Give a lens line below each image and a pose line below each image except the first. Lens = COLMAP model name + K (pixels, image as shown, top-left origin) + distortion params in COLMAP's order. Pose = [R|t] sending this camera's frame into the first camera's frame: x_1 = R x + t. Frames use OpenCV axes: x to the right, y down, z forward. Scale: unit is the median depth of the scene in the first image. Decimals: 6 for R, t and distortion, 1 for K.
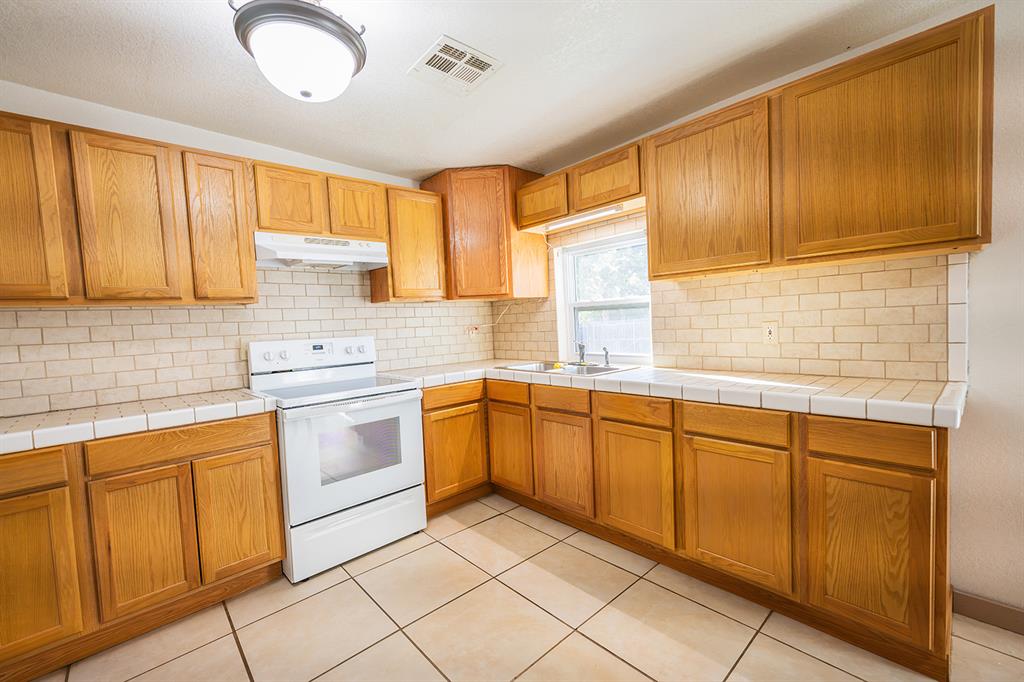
lens RADIAL K [[418.0, 0, 495.8], [0, 418.0, 344.5], [0, 0, 1]] dist [-0.002182, 0.000118]
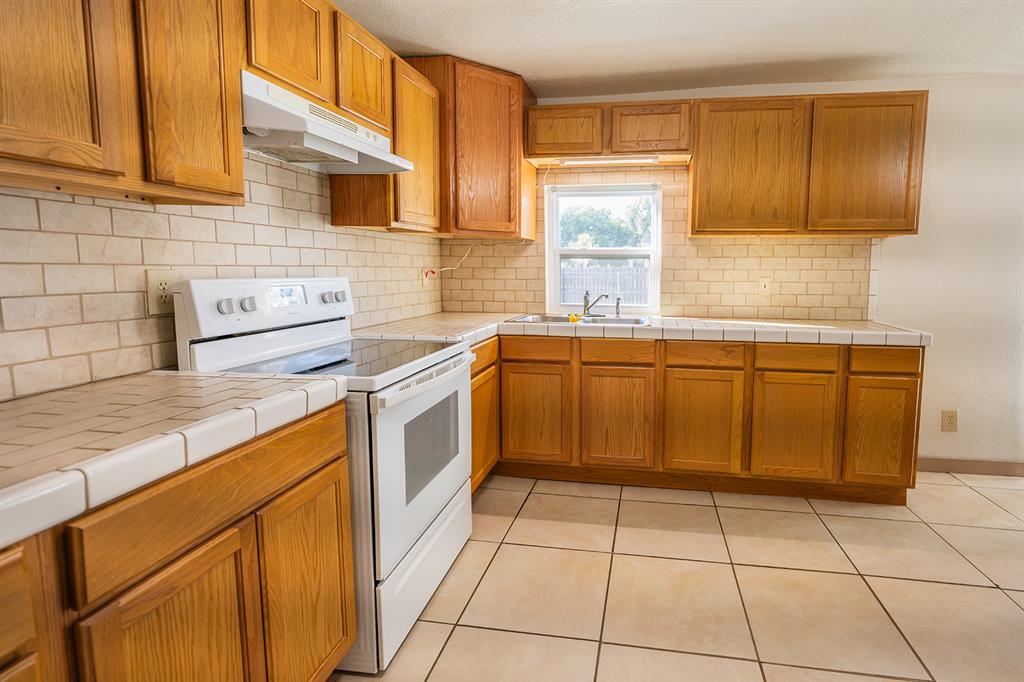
lens RADIAL K [[479.1, 0, 557.9], [0, 479.1, 311.8], [0, 0, 1]] dist [0.001919, -0.001413]
pose [[0.764117, -0.008625, 0.645020, -0.627953], [-0.007665, 0.999719, 0.022447, 0.017786], [-0.645032, -0.022096, 0.763836, 0.257503]]
